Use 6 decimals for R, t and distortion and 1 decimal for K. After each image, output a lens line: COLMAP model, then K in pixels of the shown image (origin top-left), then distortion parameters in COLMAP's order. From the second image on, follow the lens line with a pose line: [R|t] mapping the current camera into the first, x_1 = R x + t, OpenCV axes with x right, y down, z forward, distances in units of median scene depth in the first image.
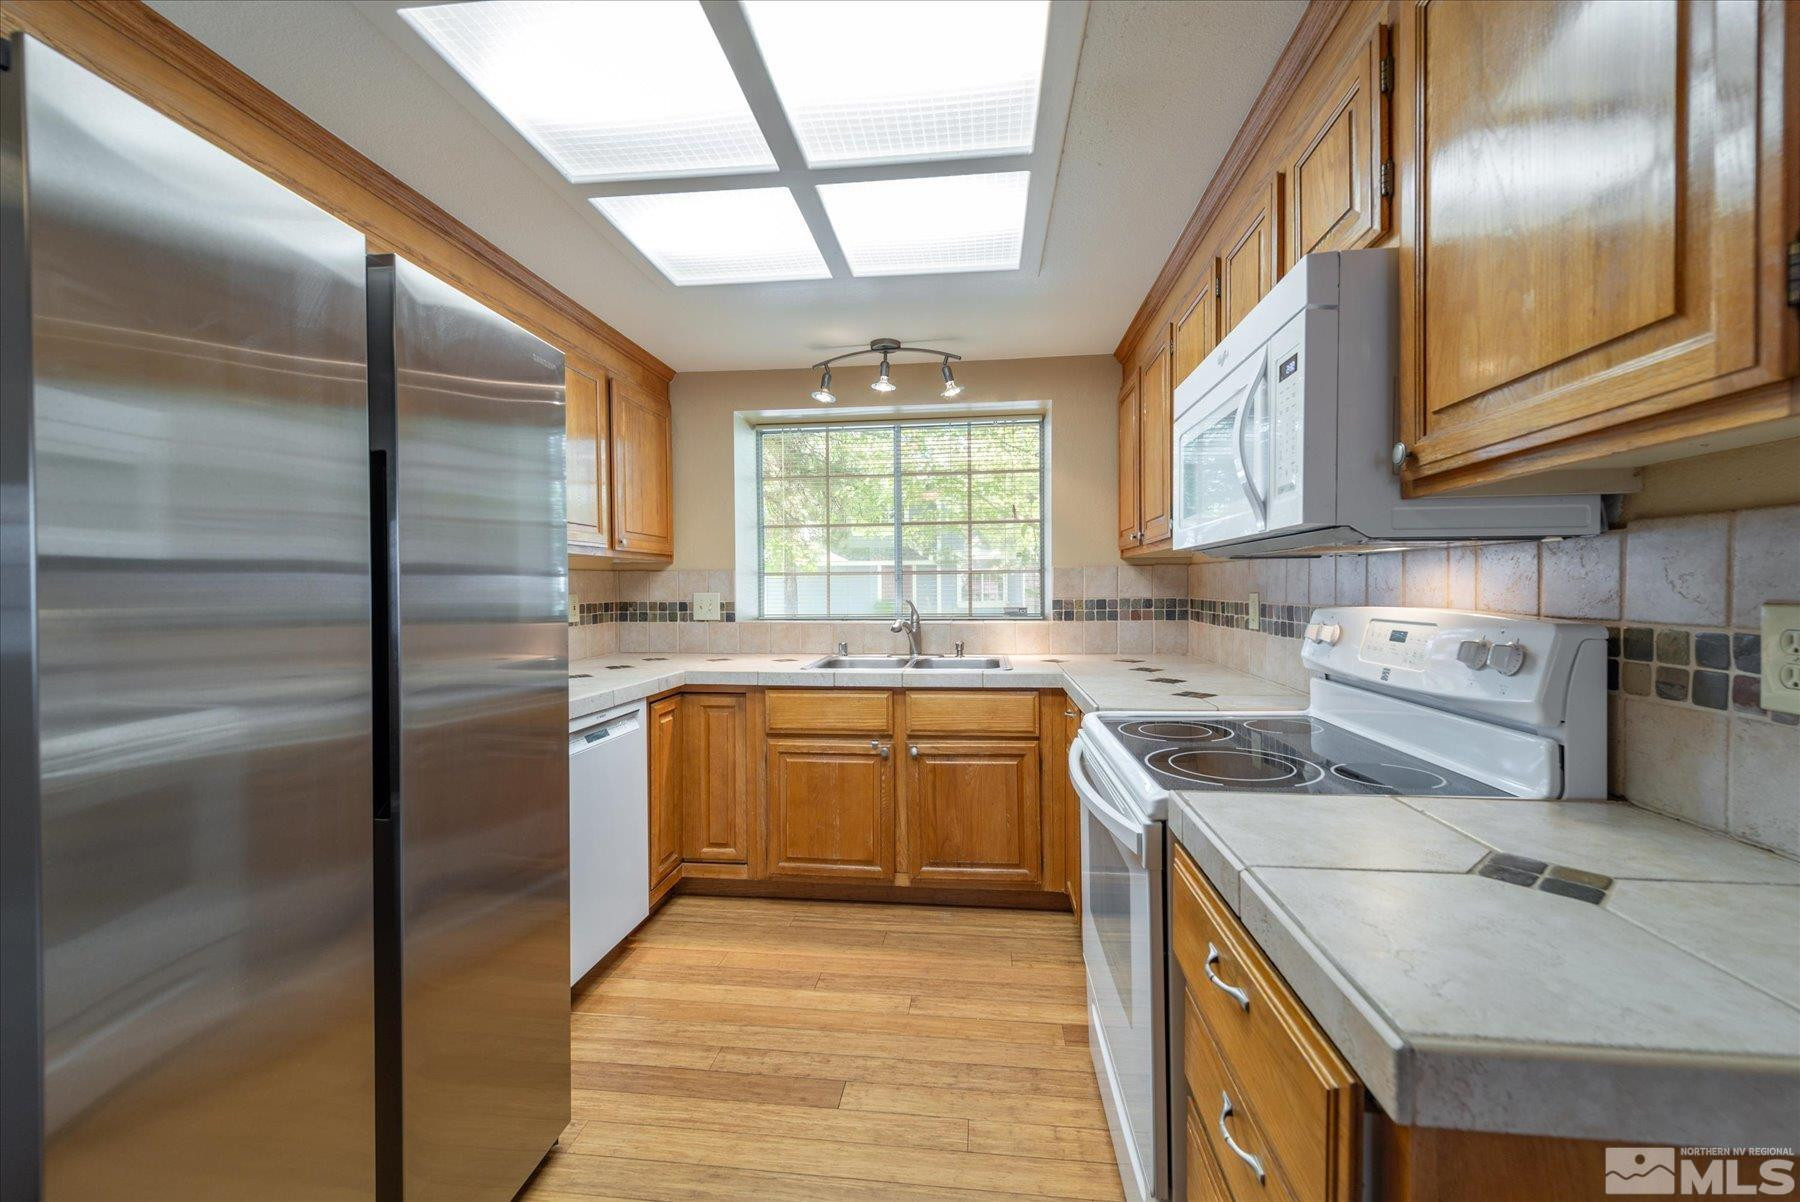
lens RADIAL K [[713.7, 0, 906.5], [0, 713.7, 599.3], [0, 0, 1]] dist [0.007239, -0.000361]
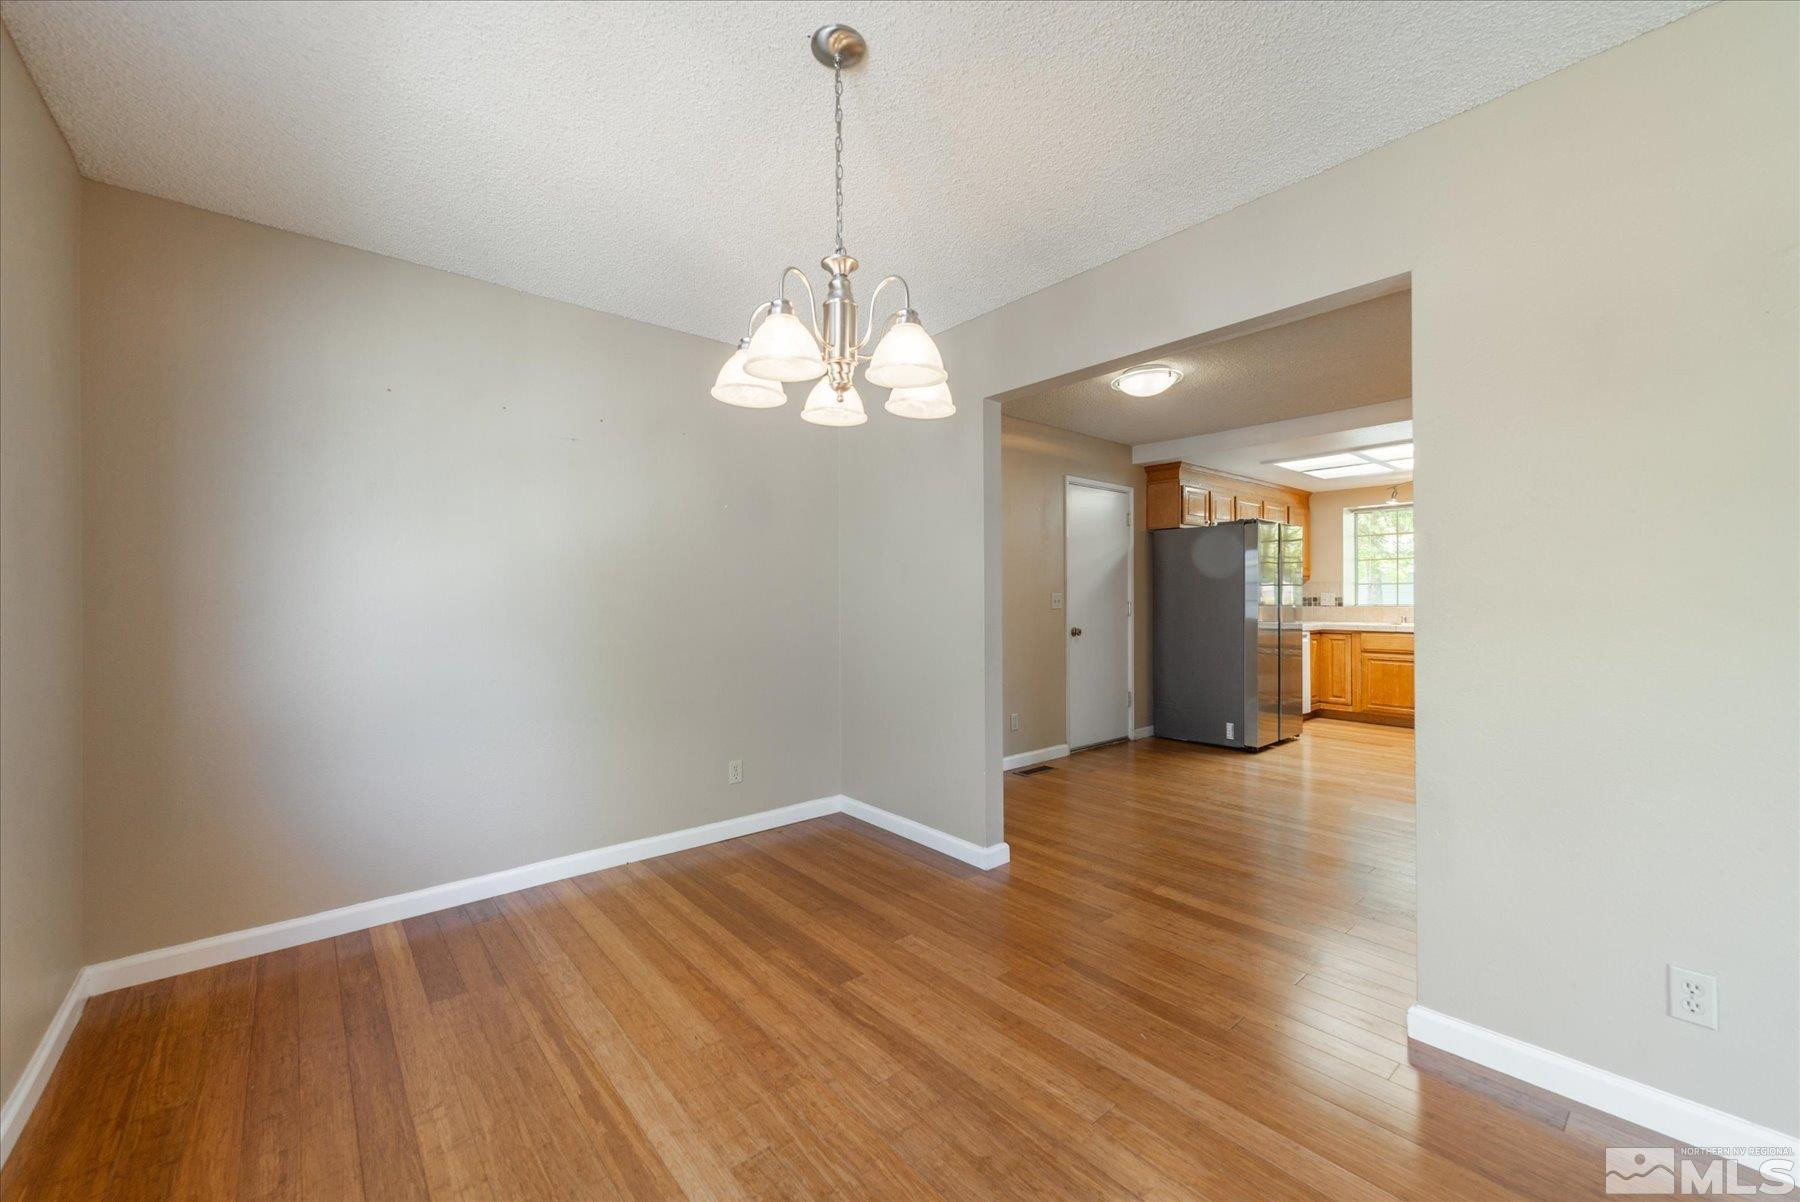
lens RADIAL K [[705.5, 0, 905.6], [0, 705.5, 599.5], [0, 0, 1]] dist [0.019439, -0.007451]
pose [[0.734466, 0.004668, -0.678630, 0.301555], [-0.011958, 0.999910, -0.006064, 0.049107], [0.678540, 0.012569, 0.734456, -1.821082]]
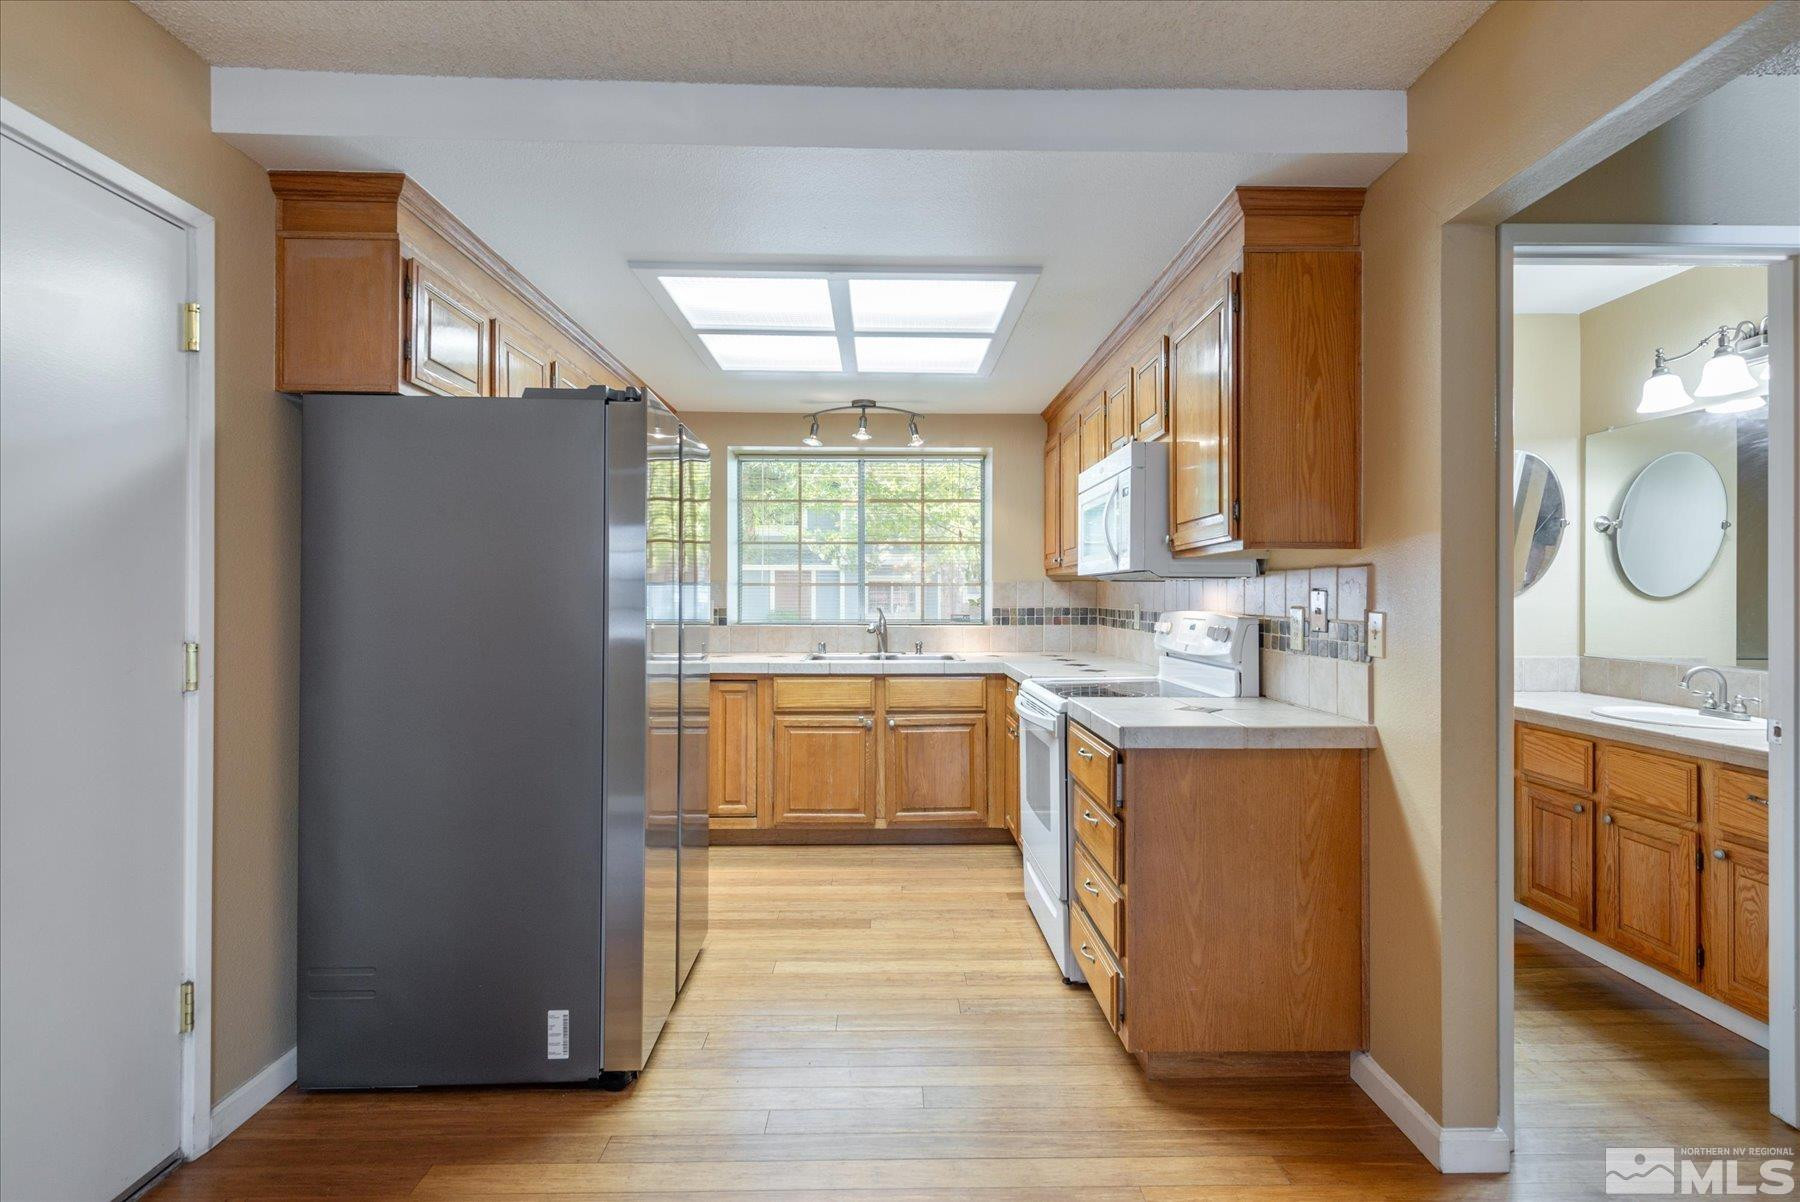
lens RADIAL K [[872.1, 0, 906.9], [0, 872.1, 595.1], [0, 0, 1]] dist [0.010589, -0.000237]
pose [[0.991139, 0.008696, 0.132540, -0.172079], [-0.006299, 0.999809, -0.018498, 0.008418], [-0.132676, 0.017499, 0.991005, -0.577045]]
